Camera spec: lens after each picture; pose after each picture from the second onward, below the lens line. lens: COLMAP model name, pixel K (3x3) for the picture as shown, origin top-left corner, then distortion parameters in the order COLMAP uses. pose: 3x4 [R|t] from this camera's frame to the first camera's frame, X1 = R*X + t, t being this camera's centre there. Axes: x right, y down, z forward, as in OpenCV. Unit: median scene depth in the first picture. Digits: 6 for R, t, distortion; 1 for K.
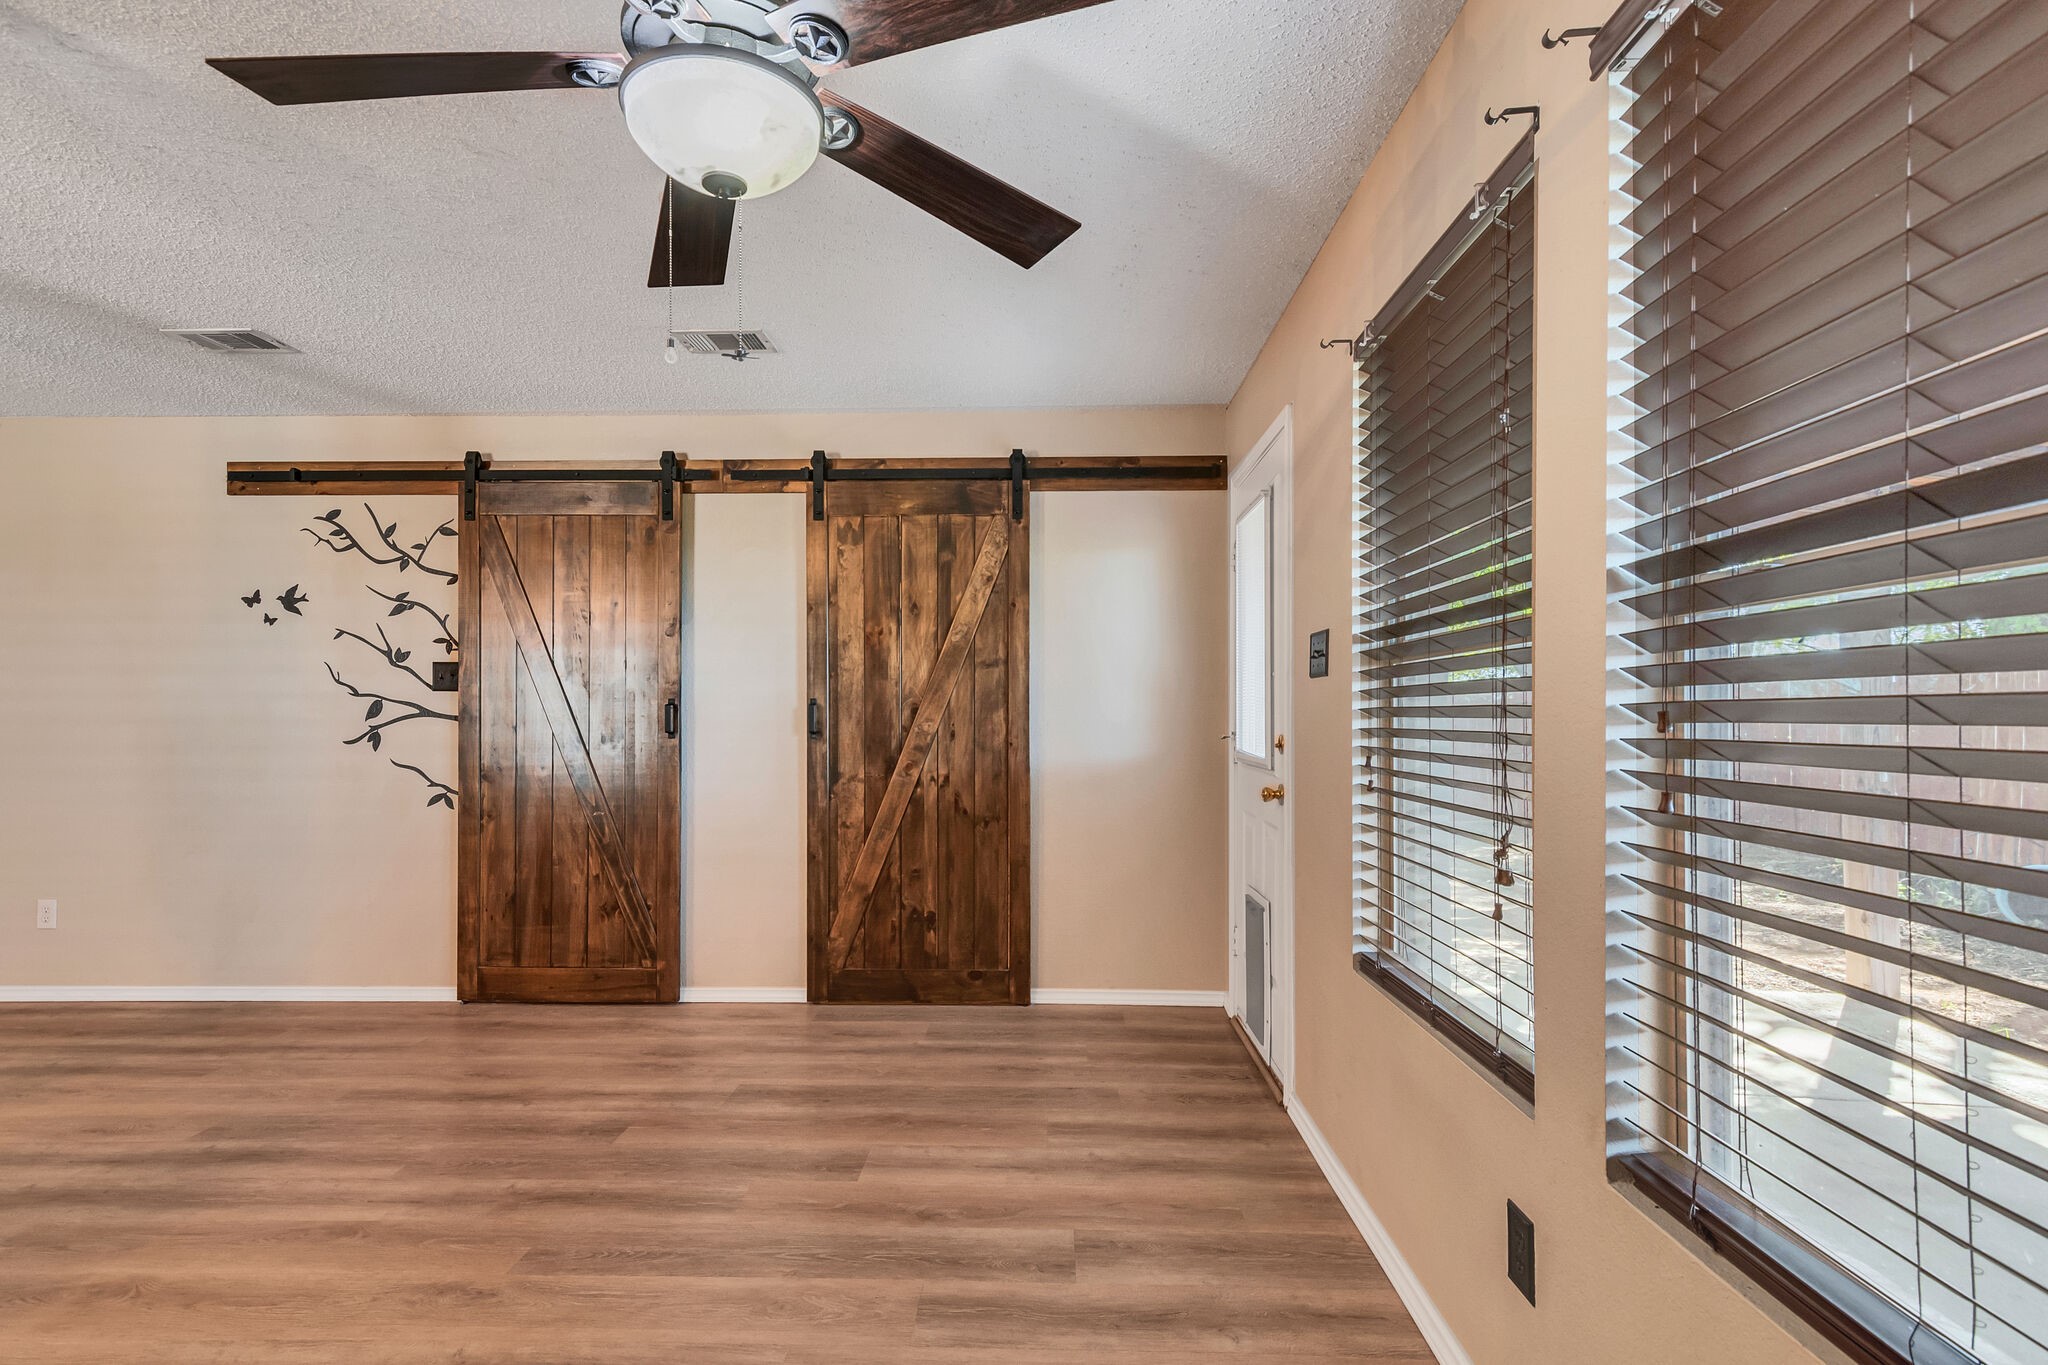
lens RADIAL K [[998.1, 0, 972.7], [0, 998.1, 708.6], [0, 0, 1]] dist [0.031208, -0.002051]
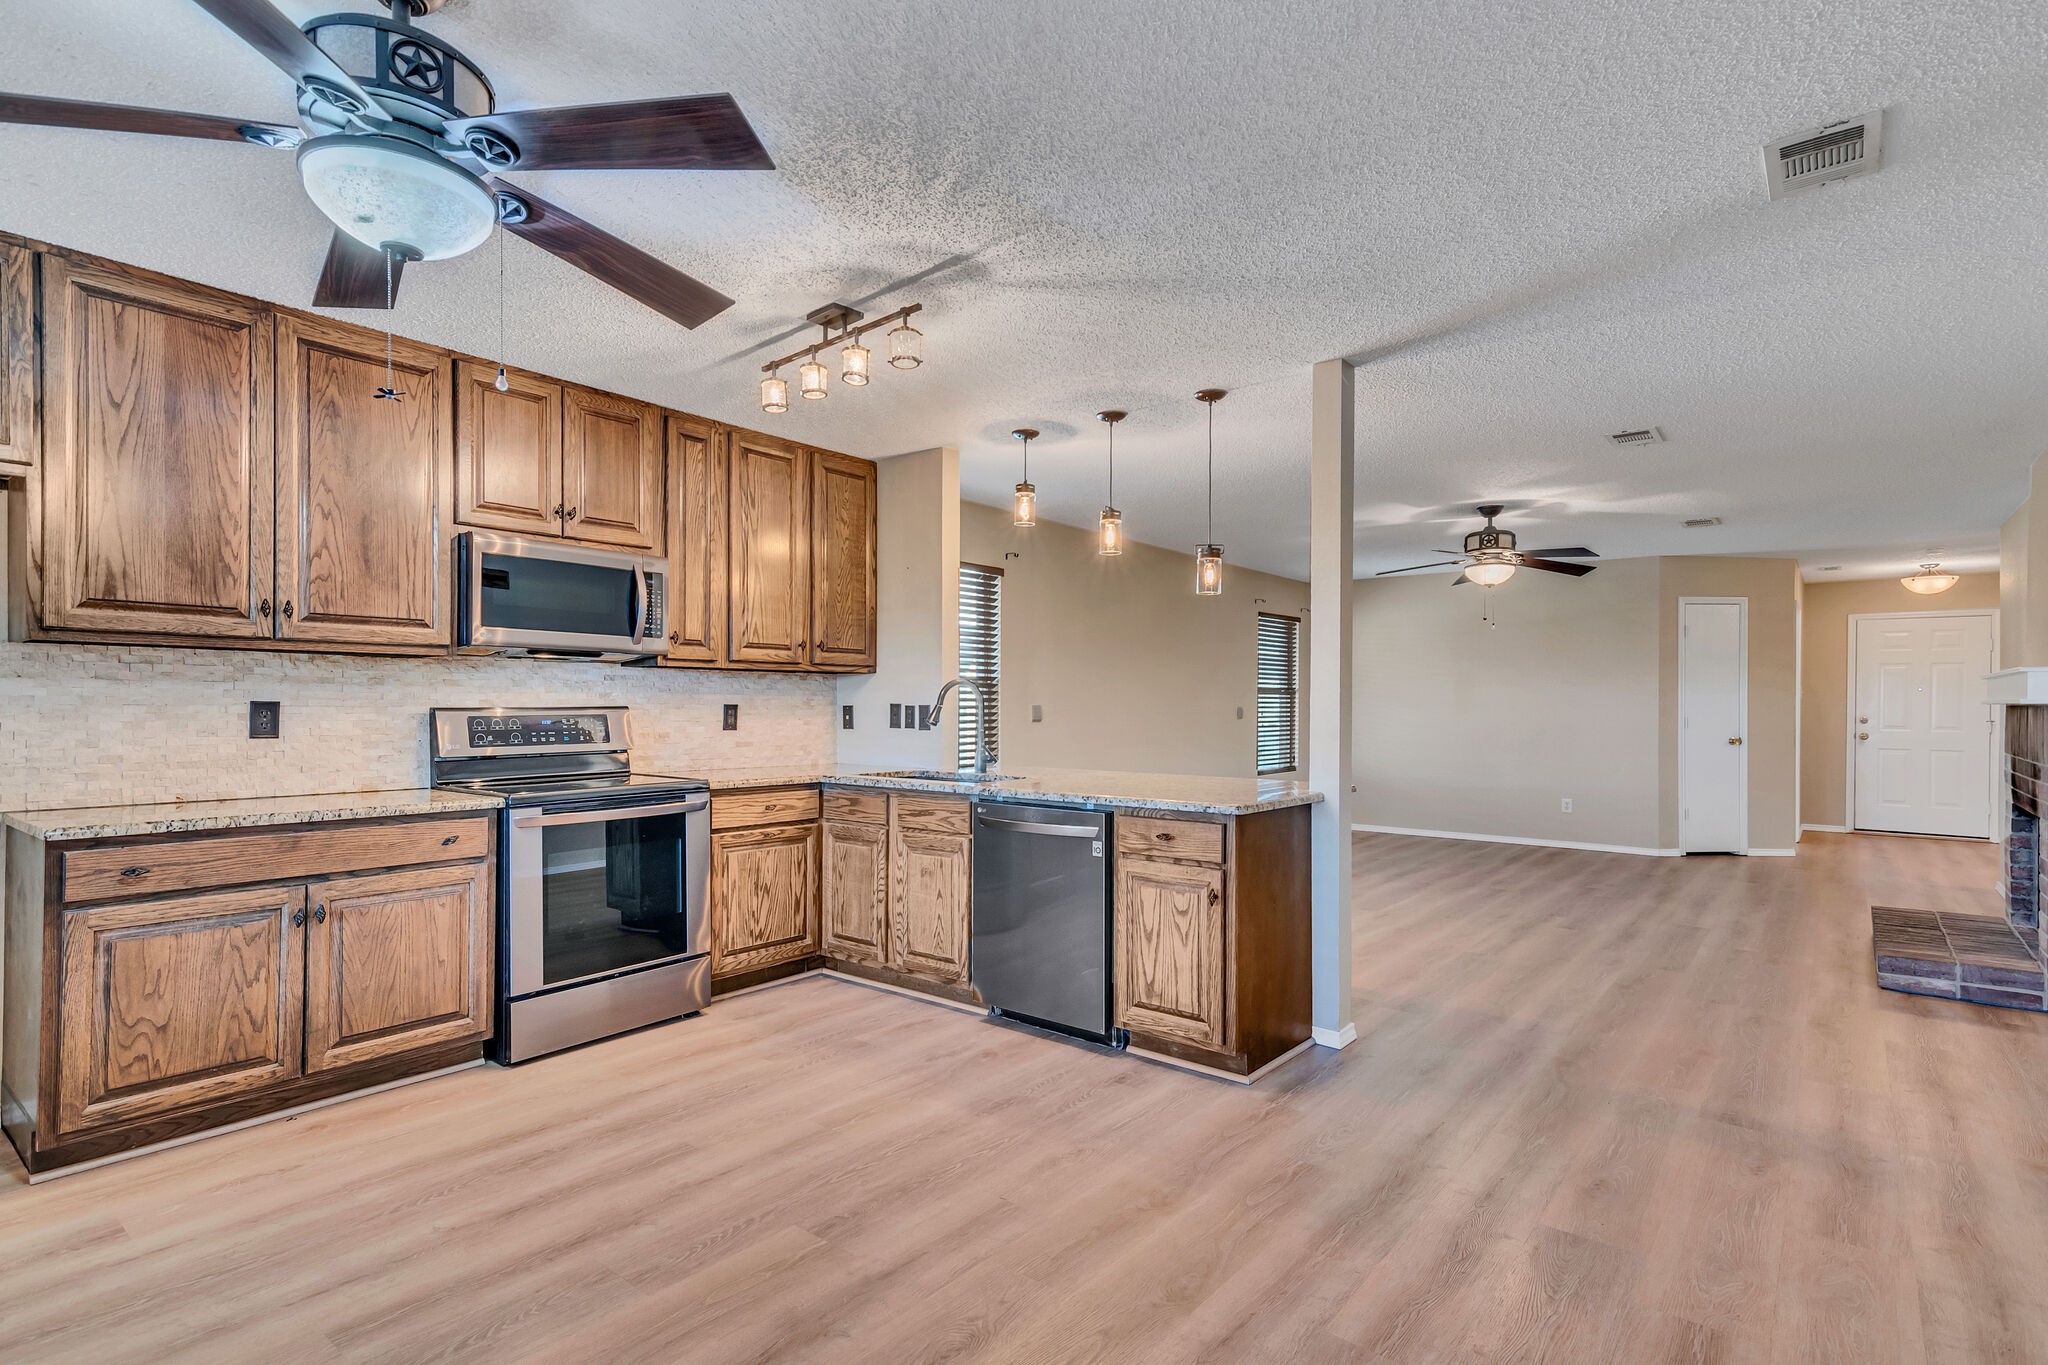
lens RADIAL K [[1039.2, 0, 1023.4], [0, 1039.2, 698.3], [0, 0, 1]] dist [0.026787, 0.002591]
pose [[-0.562775, -0.008010, -0.826571, 0.152507], [0.000349, 0.999951, -0.009928, 0.002885], [0.826610, -0.005876, -0.562745, 0.971903]]
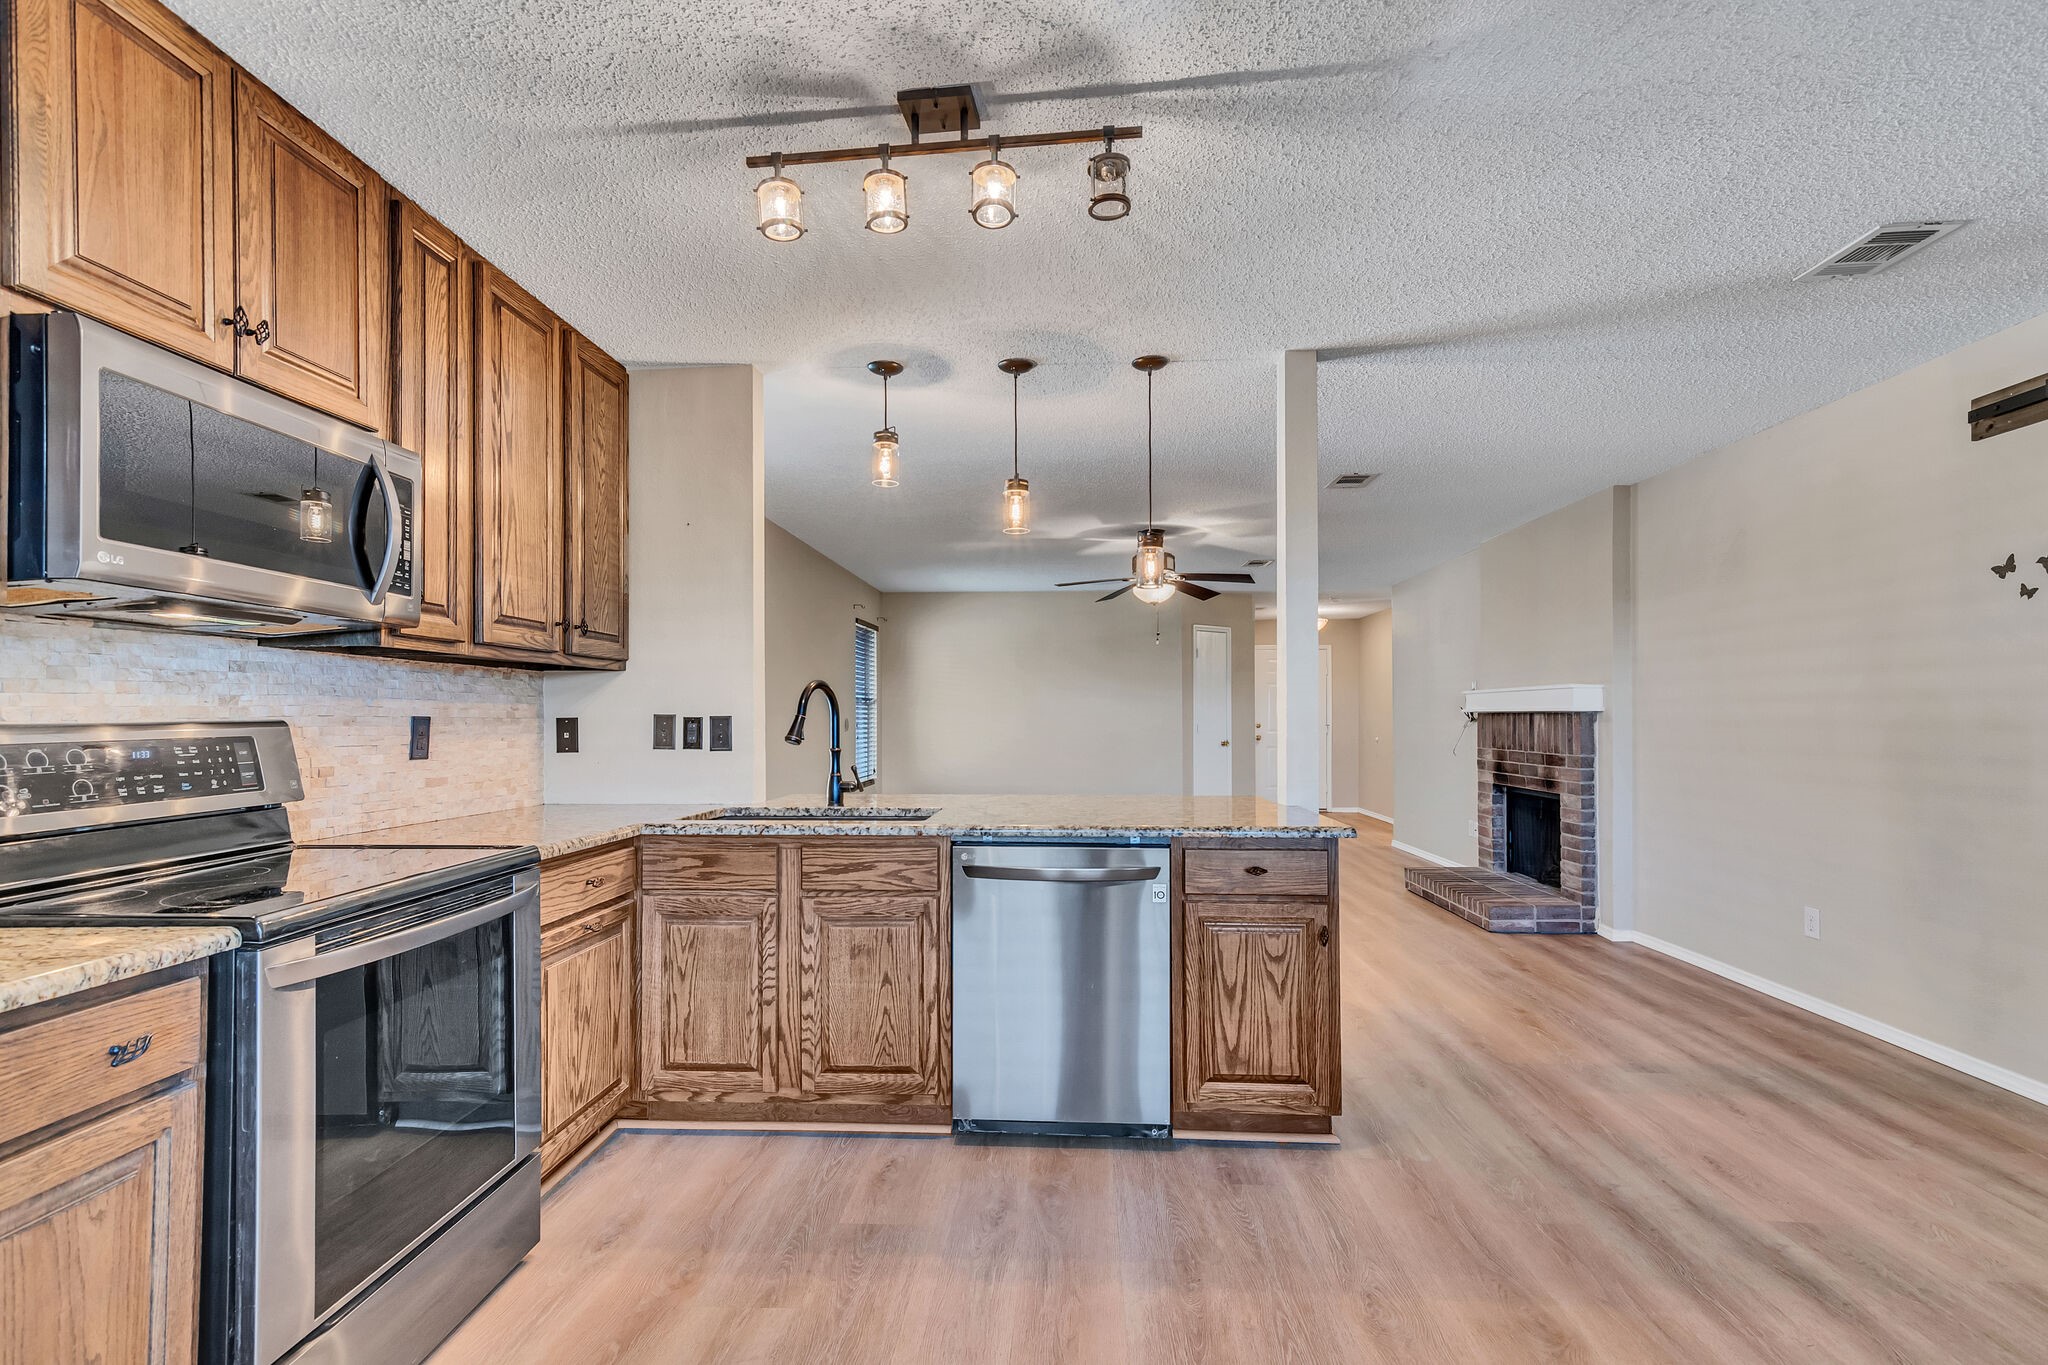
lens RADIAL K [[998.1, 0, 1046.6], [0, 998.1, 699.8], [0, 0, 1]] dist [0.031208, -0.002051]
pose [[0.036127, -0.018036, -0.999184, 0.049311], [0.007154, 0.999816, -0.017789, 0.001576], [0.999322, -0.006505, 0.036249, 0.317233]]
